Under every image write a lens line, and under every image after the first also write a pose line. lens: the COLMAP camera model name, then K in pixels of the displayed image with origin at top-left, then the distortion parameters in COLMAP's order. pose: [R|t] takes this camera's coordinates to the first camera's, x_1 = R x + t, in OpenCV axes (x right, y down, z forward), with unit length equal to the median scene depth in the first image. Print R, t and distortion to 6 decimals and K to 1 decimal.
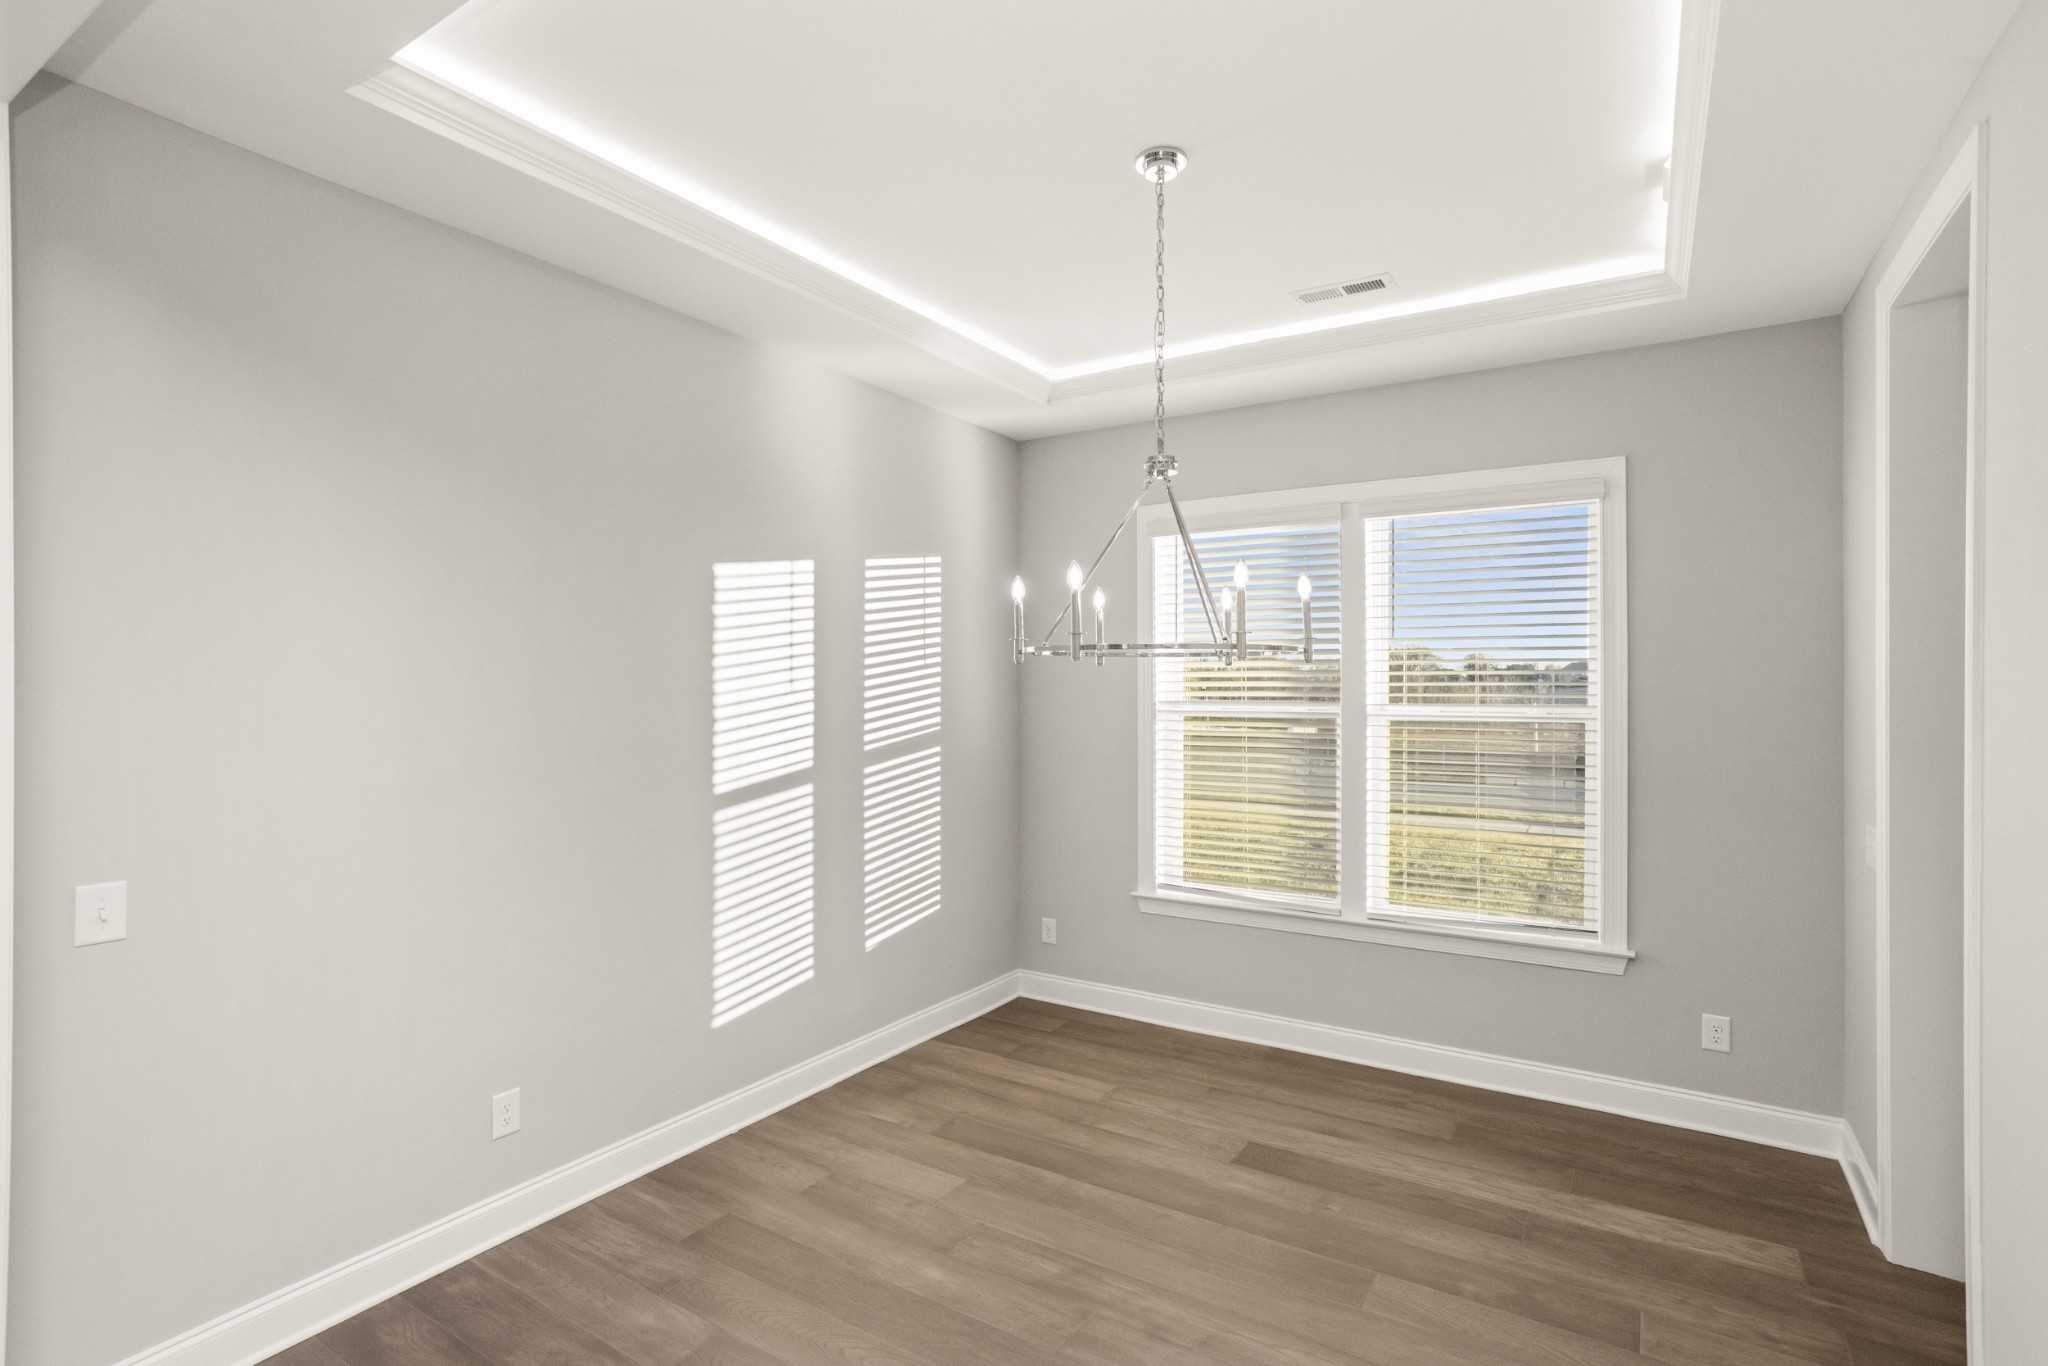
lens RADIAL K [[982.2, 0, 1024.0], [0, 982.2, 683.0], [0, 0, 1]] dist [-0.060390, 0.034574]
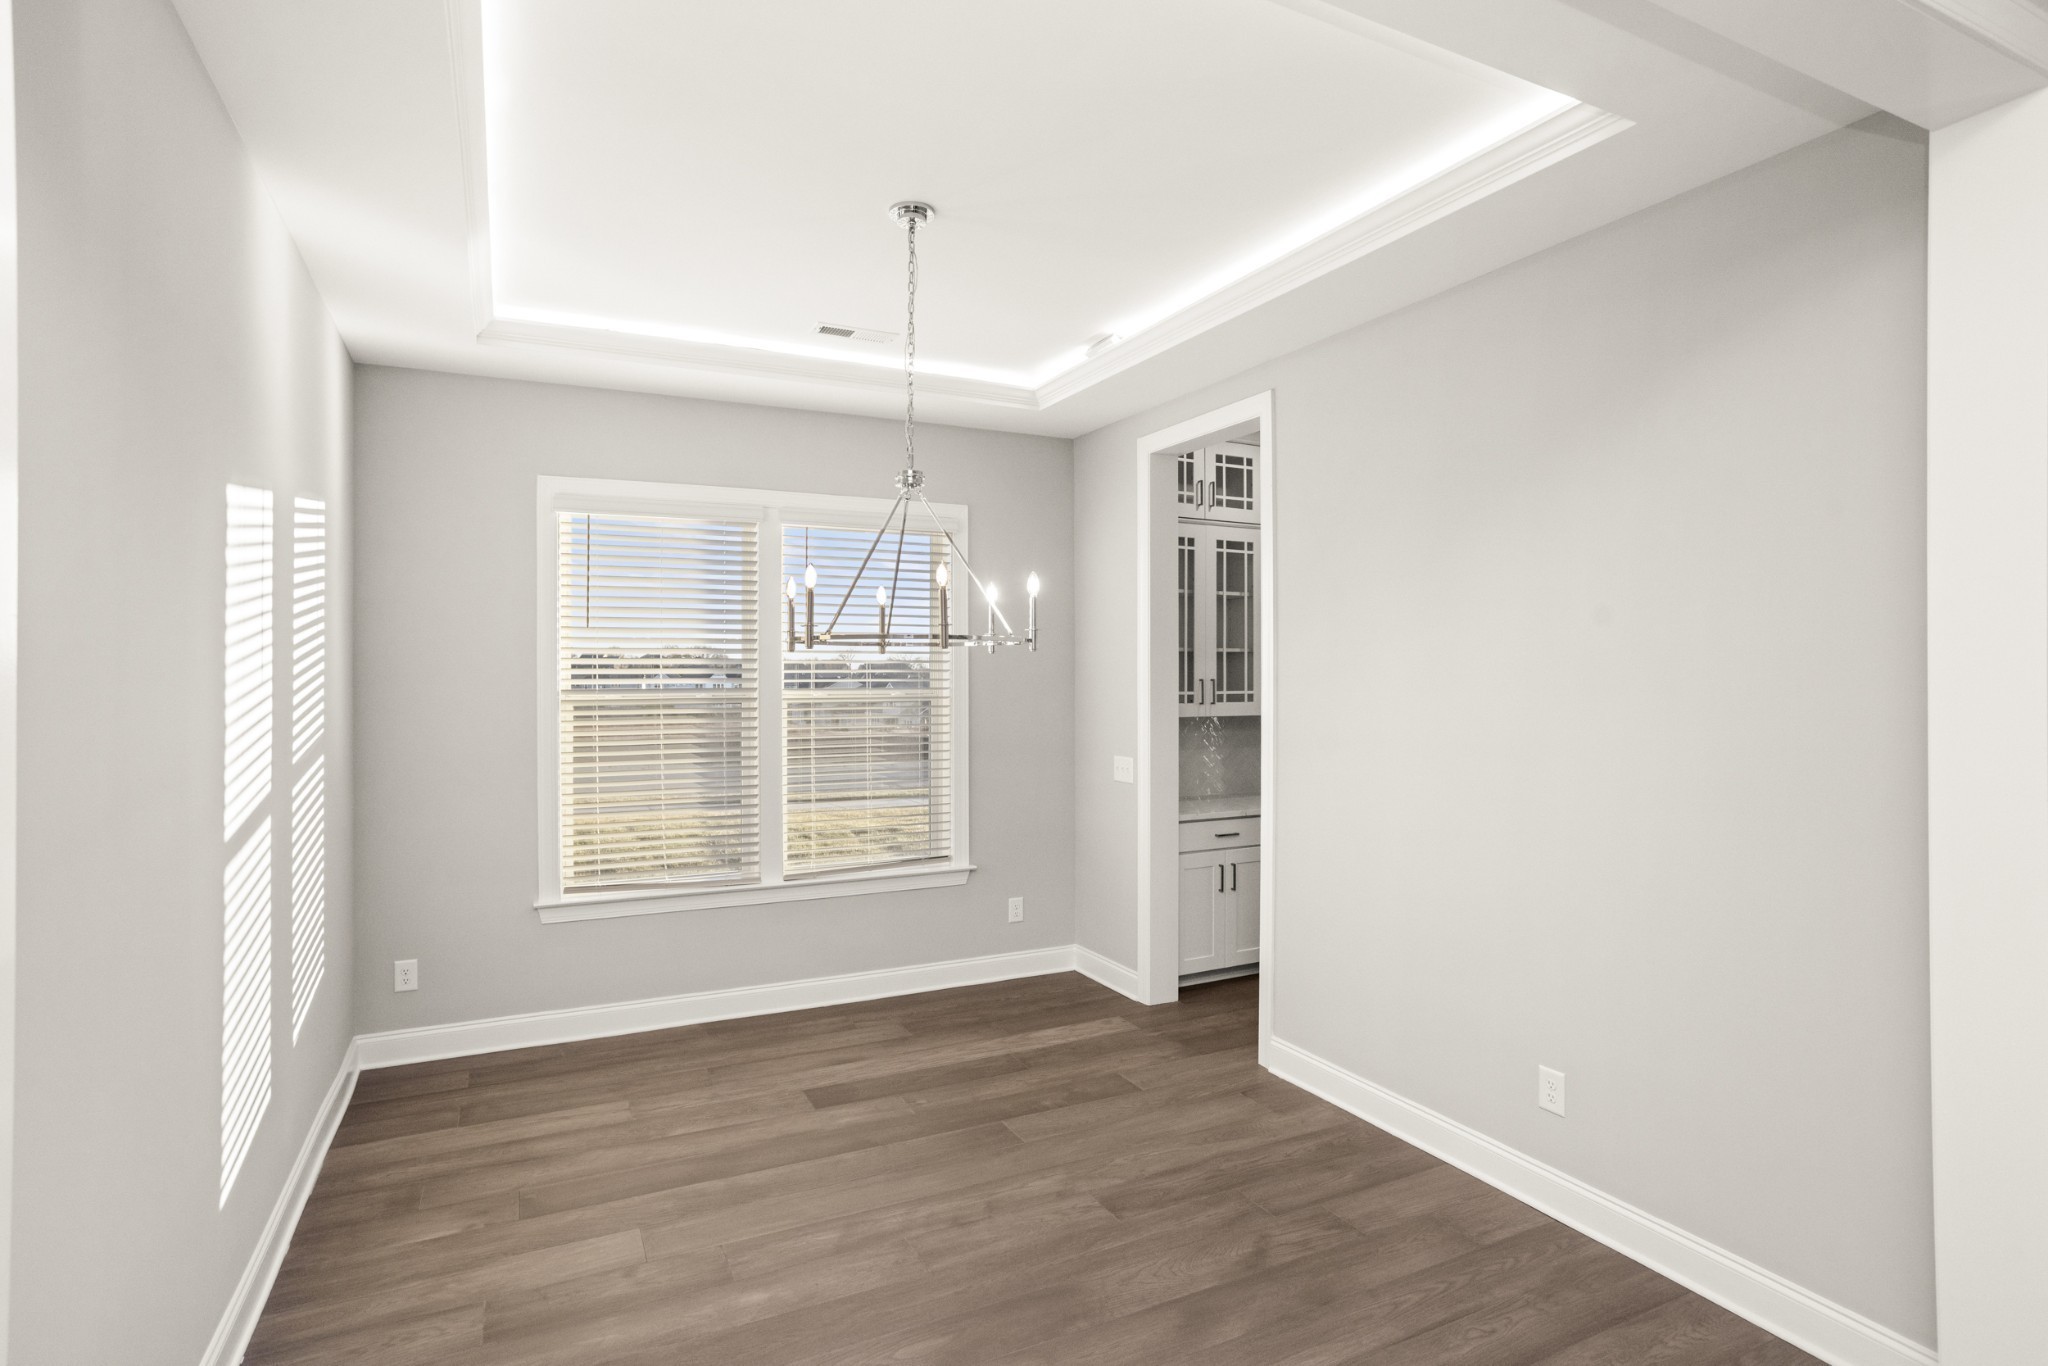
lens RADIAL K [[993.0, 0, 1018.9], [0, 993.0, 671.9], [0, 0, 1]] dist [-0.051034, 0.026798]
pose [[0.519950, 0.000153, 0.854197, -0.582798], [-0.002855, 0.999995, 0.001559, -0.001455], [-0.854192, -0.003249, 0.519948, 0.214453]]
